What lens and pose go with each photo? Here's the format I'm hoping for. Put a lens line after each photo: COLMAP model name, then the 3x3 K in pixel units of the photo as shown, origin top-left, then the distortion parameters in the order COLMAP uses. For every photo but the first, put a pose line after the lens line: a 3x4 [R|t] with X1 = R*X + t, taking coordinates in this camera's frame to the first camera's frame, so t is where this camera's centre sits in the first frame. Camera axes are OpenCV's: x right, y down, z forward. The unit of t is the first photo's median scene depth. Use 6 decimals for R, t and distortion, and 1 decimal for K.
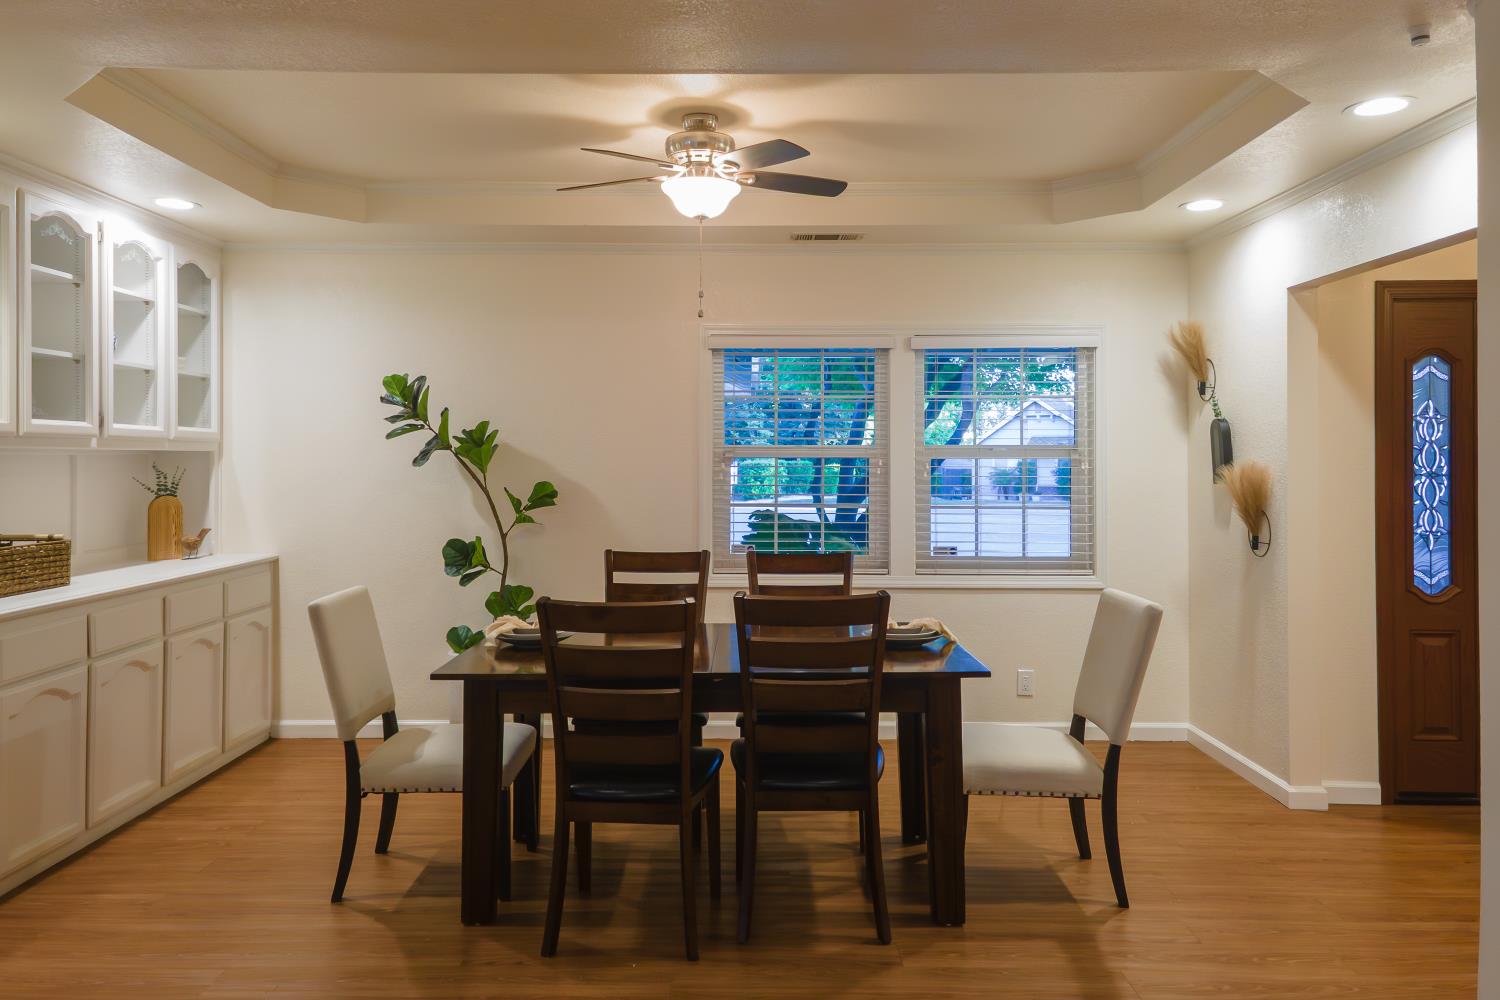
lens RADIAL K [[1235.6, 0, 756.3], [0, 1235.6, 464.8], [0, 0, 1]] dist [-0.003611, 0.082477]
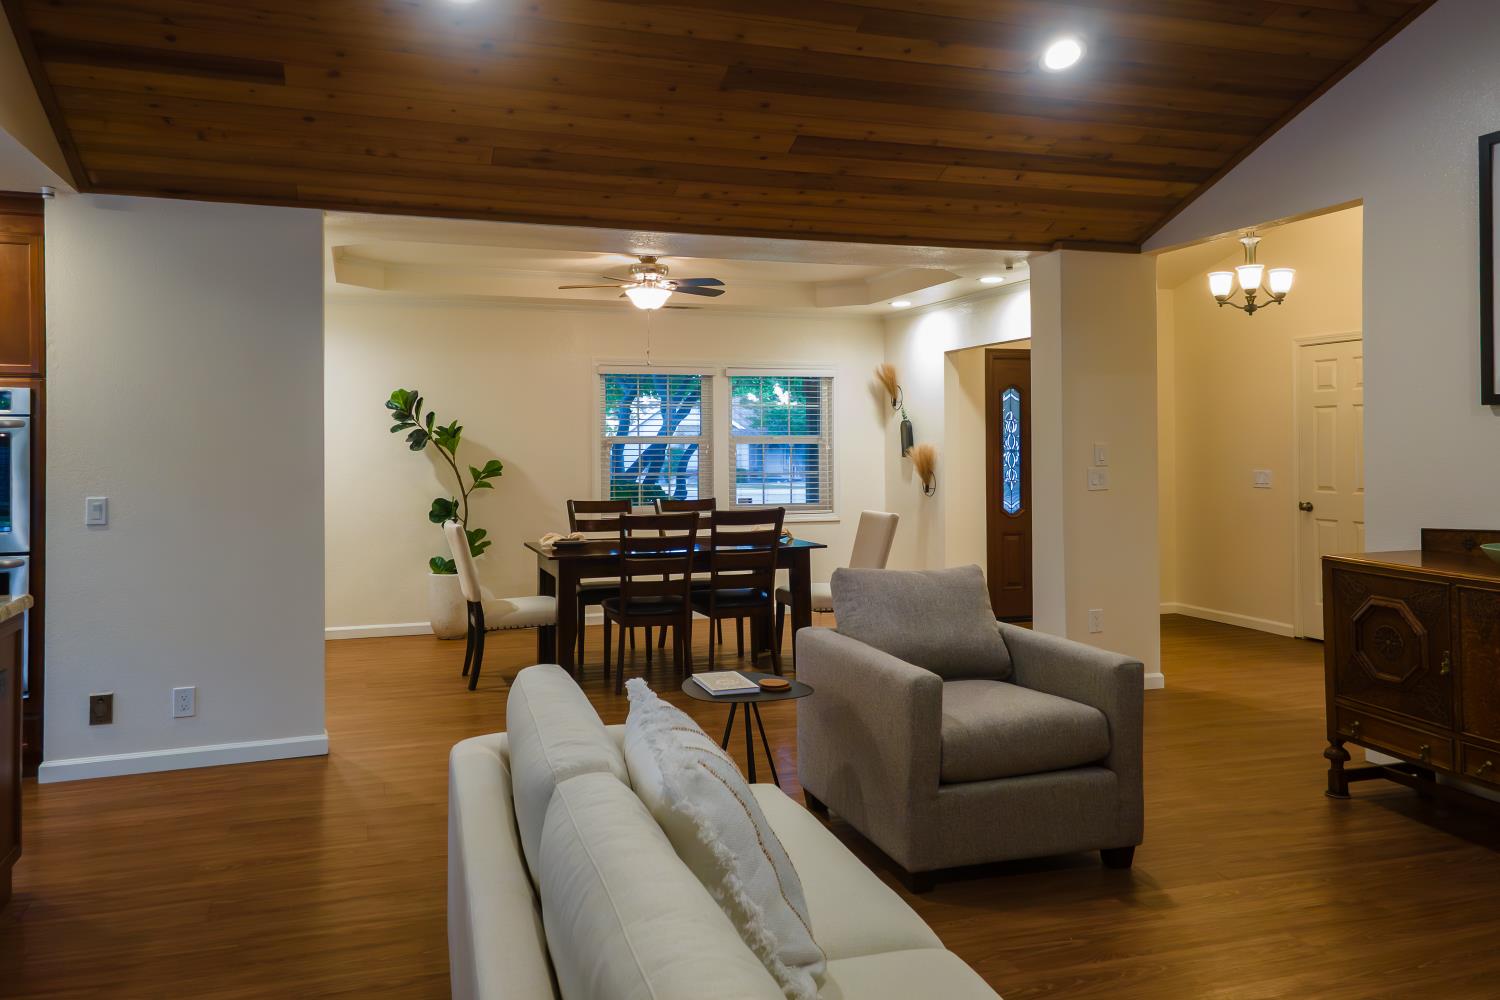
lens RADIAL K [[1235.6, 0, 756.3], [0, 1235.6, 464.8], [0, 0, 1]] dist [-0.003611, 0.082477]
pose [[0.954704, -0.011641, 0.297331, -0.375995], [0.007966, 0.999876, 0.013569, 0.000999], [-0.297452, -0.010586, 0.954678, -0.660281]]
